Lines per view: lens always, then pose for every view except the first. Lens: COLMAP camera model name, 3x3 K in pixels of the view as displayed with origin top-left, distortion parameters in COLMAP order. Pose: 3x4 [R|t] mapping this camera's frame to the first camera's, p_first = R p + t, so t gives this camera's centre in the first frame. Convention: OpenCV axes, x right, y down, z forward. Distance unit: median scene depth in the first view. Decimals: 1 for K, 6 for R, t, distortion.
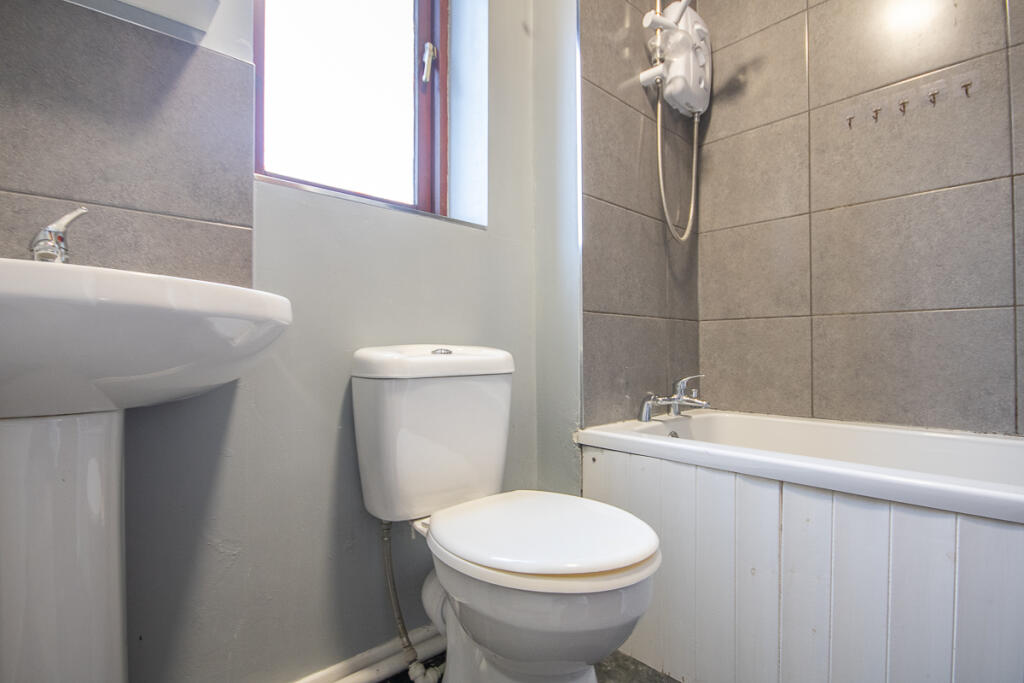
lens RADIAL K [[496.9, 0, 514.7], [0, 496.9, 351.1], [0, 0, 1]] dist [0.000094, 0.000196]
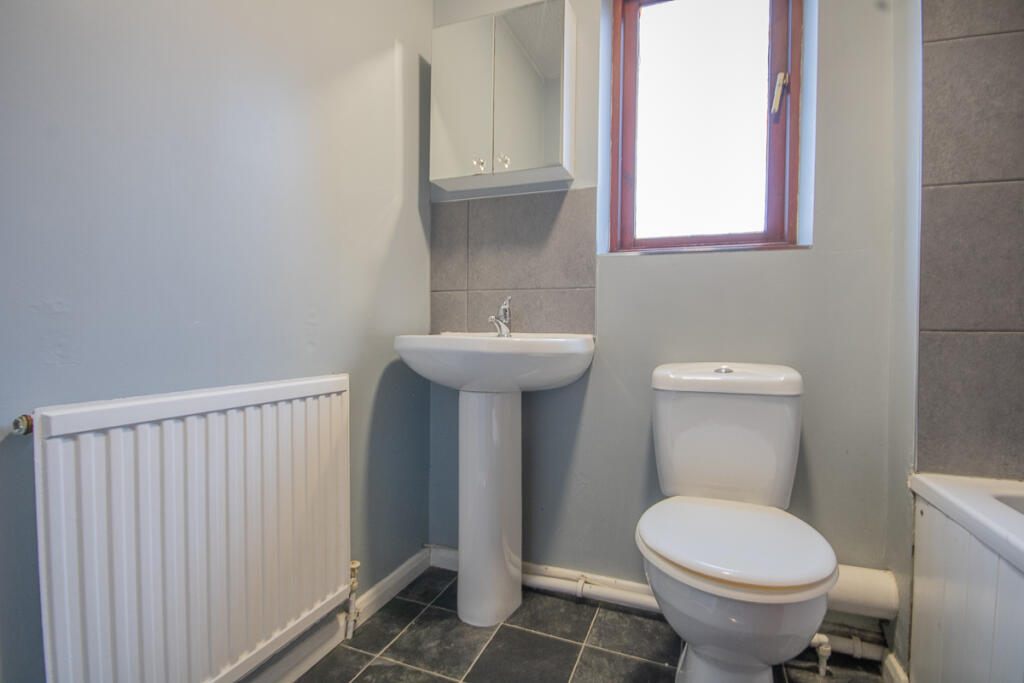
lens RADIAL K [[496.9, 0, 519.9], [0, 496.9, 341.1], [0, 0, 1]] dist [0.000094, 0.000196]
pose [[0.436469, 0.022667, -0.899434, 0.600311], [-0.009432, 0.999743, 0.020618, -0.075596], [0.899670, -0.000516, 0.436571, 0.046924]]
